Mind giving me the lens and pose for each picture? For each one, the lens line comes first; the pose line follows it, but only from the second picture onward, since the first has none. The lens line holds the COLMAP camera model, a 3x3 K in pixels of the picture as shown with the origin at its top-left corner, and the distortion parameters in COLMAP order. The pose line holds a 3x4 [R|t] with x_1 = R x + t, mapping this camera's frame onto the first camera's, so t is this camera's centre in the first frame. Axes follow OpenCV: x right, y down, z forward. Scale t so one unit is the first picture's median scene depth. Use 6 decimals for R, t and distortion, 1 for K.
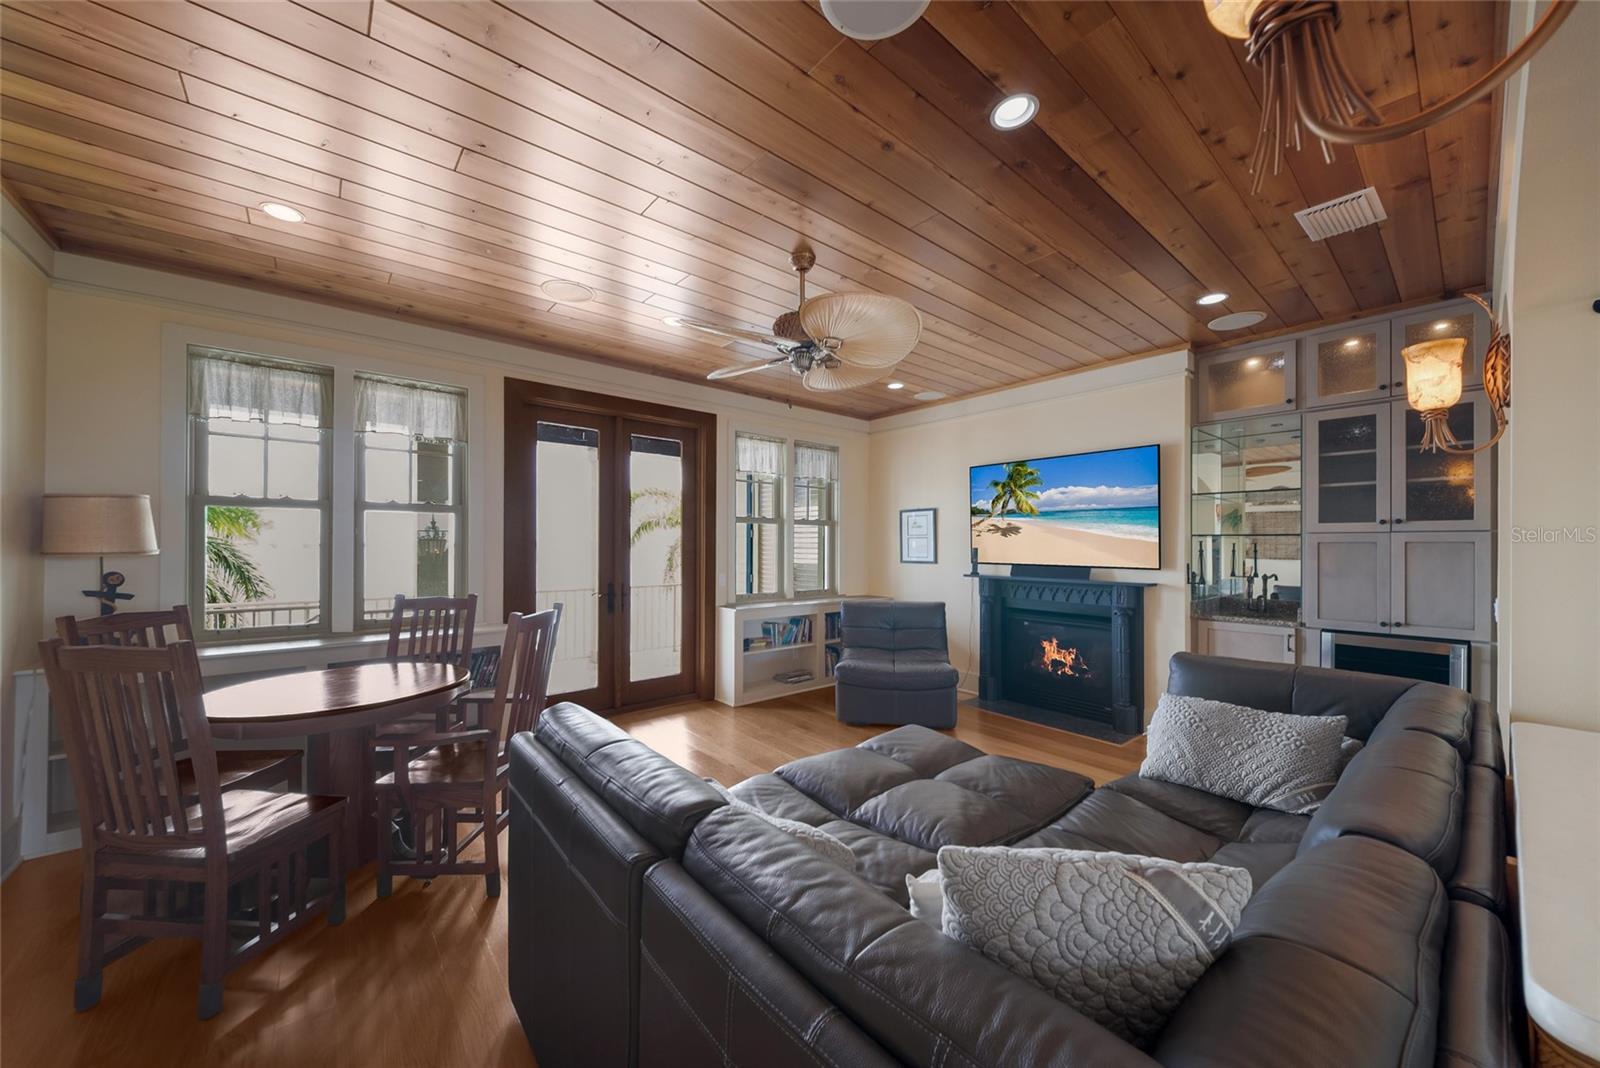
lens RADIAL K [[571.8, 0, 797.0], [0, 571.8, 552.4], [0, 0, 1]] dist [-0.001814, -0.001833]
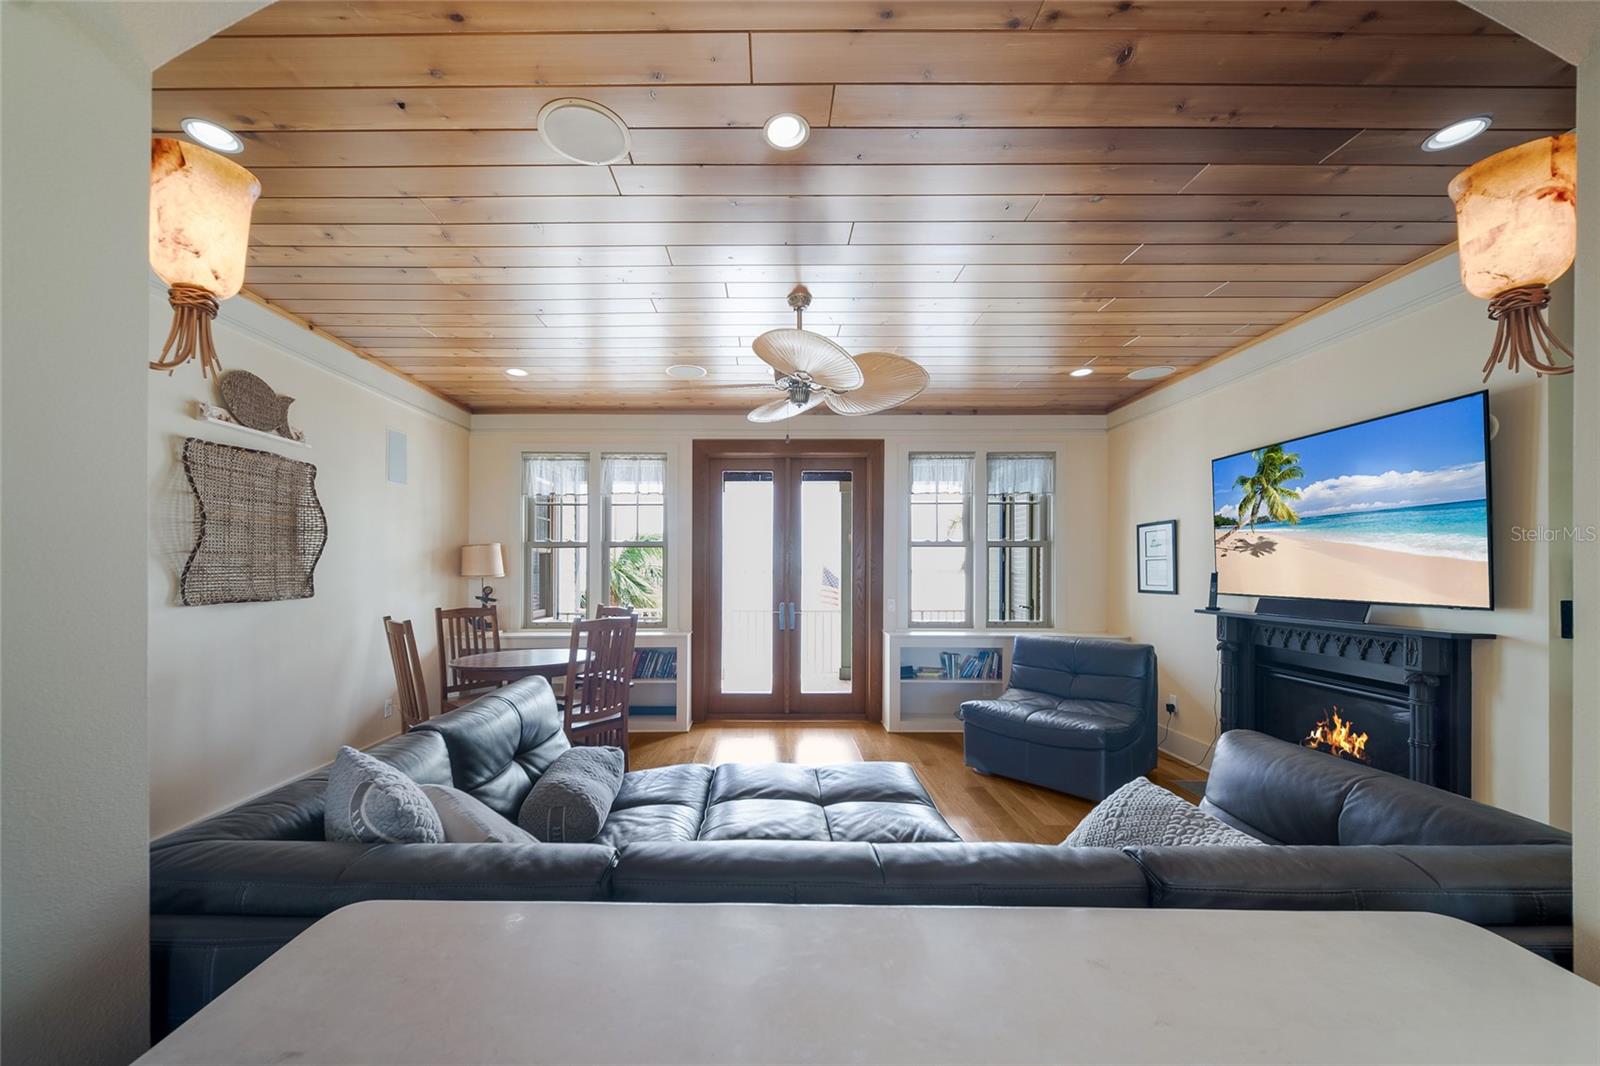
lens RADIAL K [[592.3, 0, 758.2], [0, 592.3, 577.2], [0, 0, 1]] dist [0.000170, -0.000116]
pose [[0.762088, 0.003601, -0.647463, 0.374761], [-0.005623, 0.999984, -0.001057, 0.001671], [0.647448, 0.004446, 0.762096, 0.067398]]
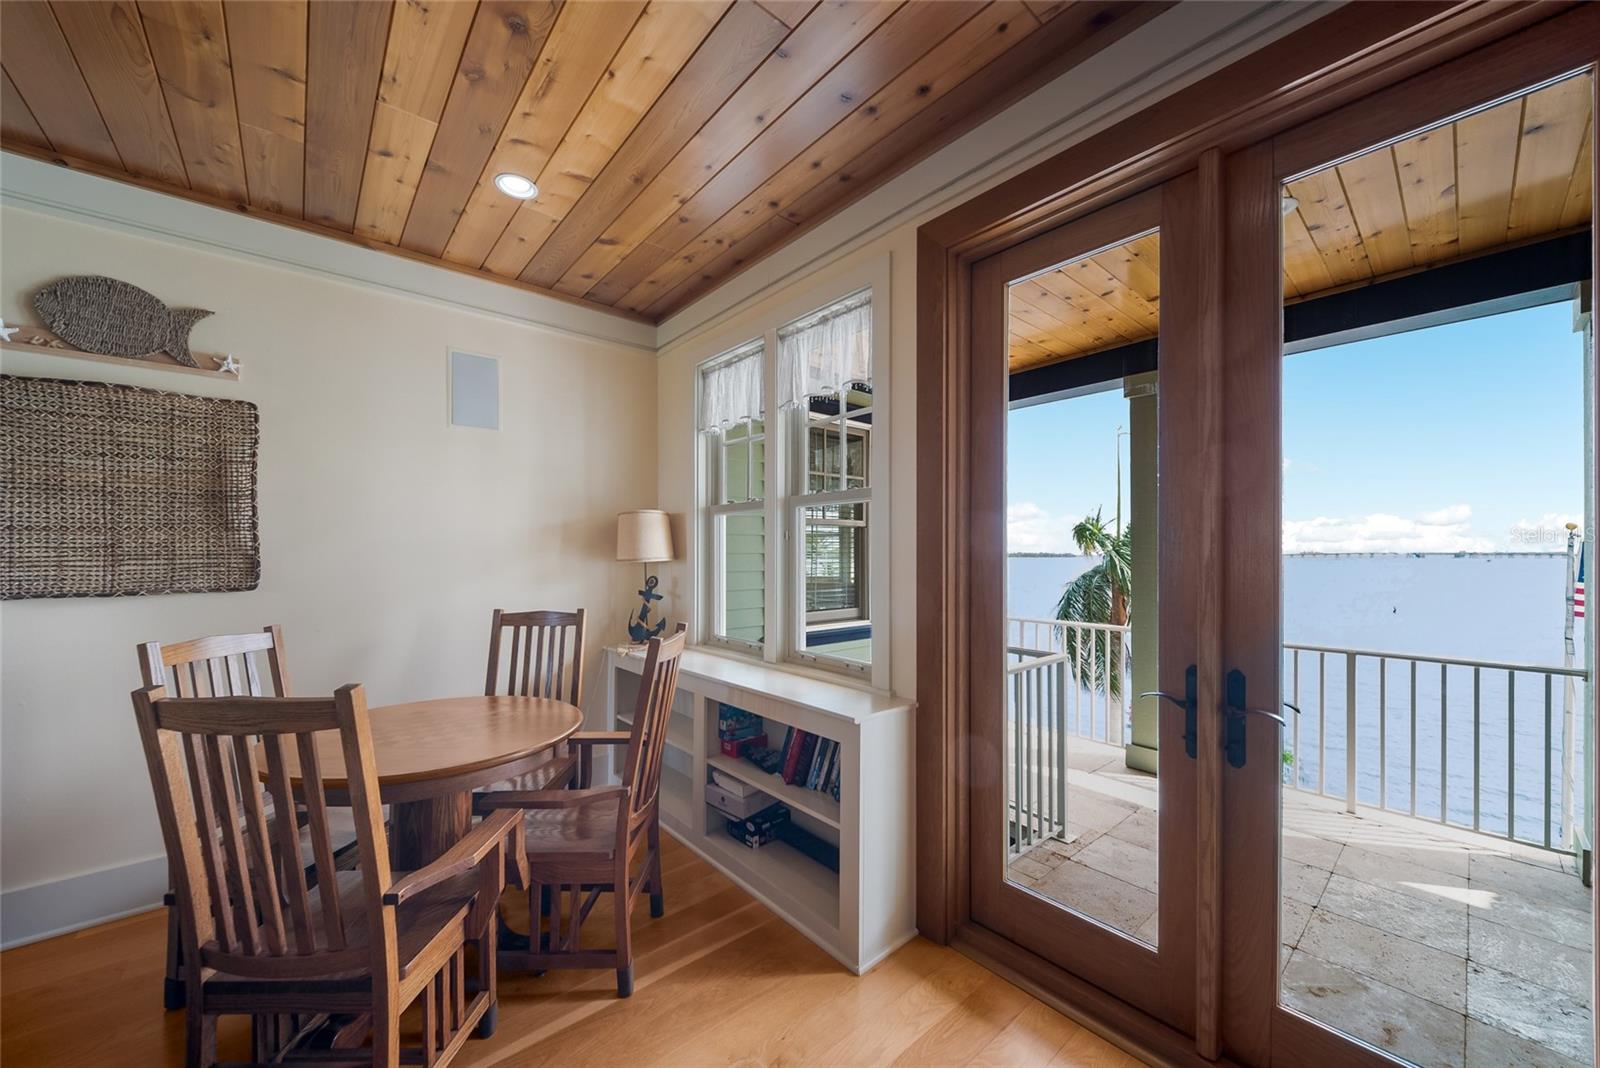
lens RADIAL K [[571.8, 0, 797.0], [0, 571.8, 552.4], [0, 0, 1]] dist [-0.001814, -0.001833]
pose [[0.021802, -0.003854, -0.999755, 0.000622], [-0.011272, 0.999928, -0.004101, -0.007420], [0.999699, 0.011358, 0.021757, 0.713992]]
